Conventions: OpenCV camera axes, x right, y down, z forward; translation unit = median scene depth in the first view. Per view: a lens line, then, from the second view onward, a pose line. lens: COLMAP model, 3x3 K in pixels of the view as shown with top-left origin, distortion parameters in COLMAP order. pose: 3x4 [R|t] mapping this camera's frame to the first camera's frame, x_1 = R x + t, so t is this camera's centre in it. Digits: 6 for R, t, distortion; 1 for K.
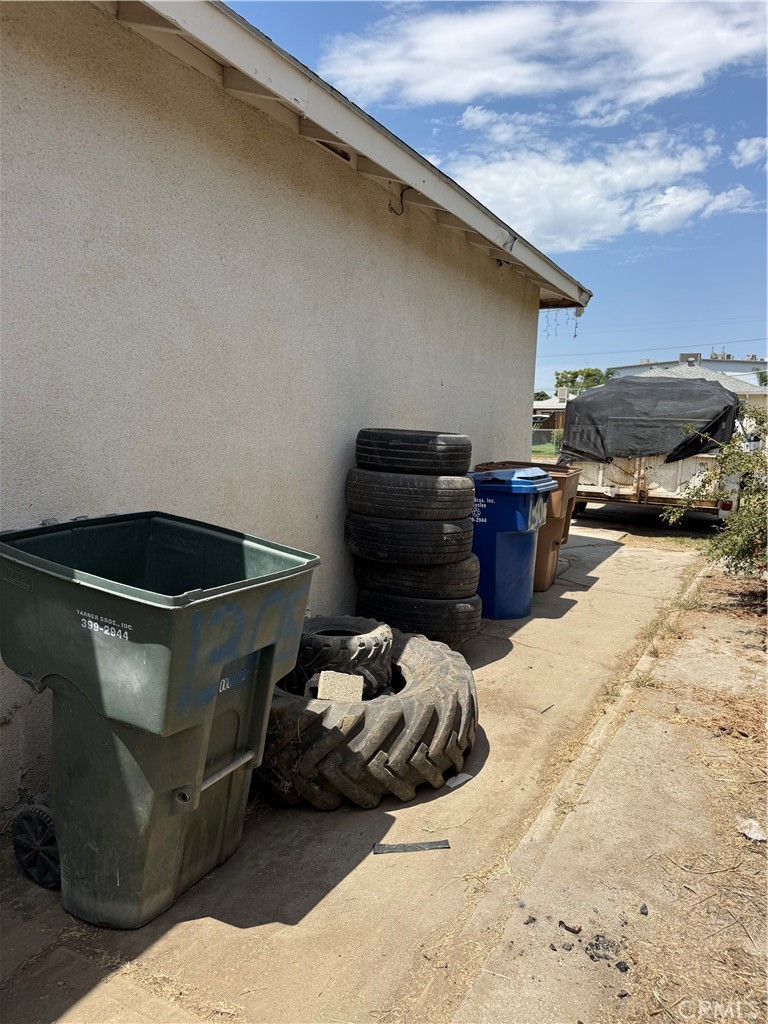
lens RADIAL K [[710.6, 0, 387.6], [0, 710.6, 513.0], [0, 0, 1]] dist [0.047773, -0.026737]
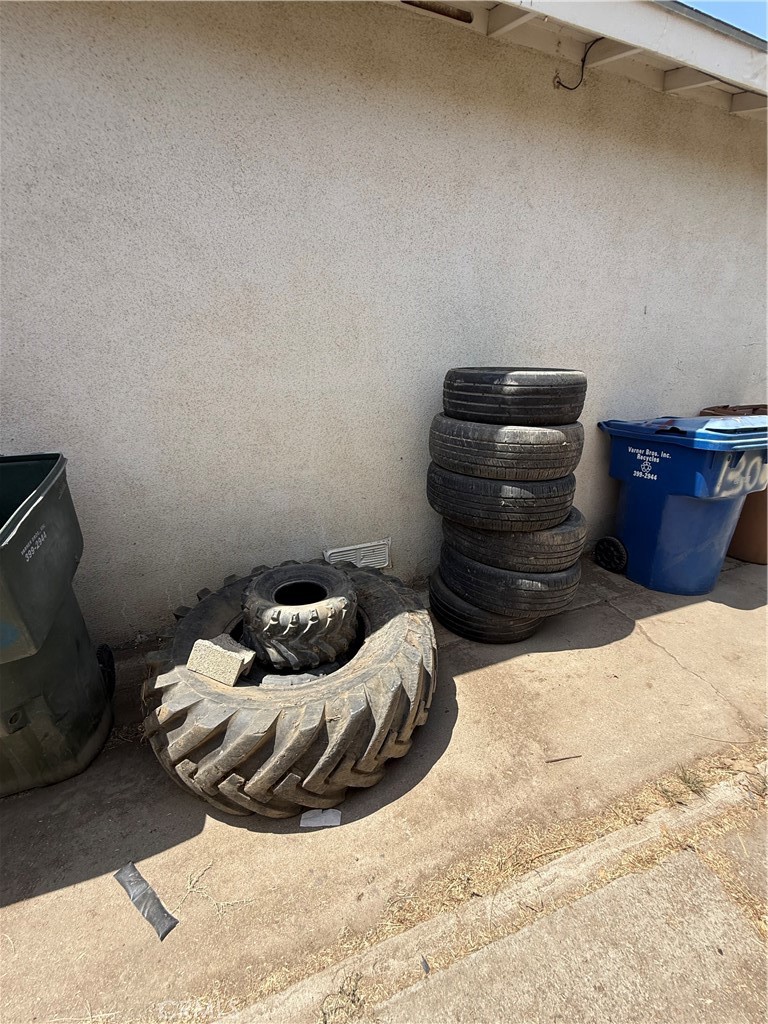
lens RADIAL K [[410.7, 0, 382.7], [0, 410.7, 511.8], [0, 0, 1]] dist [-0.000996, 0.000481]
pose [[0.751888, 0.183313, -0.633294, 0.287382], [-0.056748, 0.974998, 0.214847, -0.050379], [0.656844, -0.125603, 0.743491, 0.563131]]
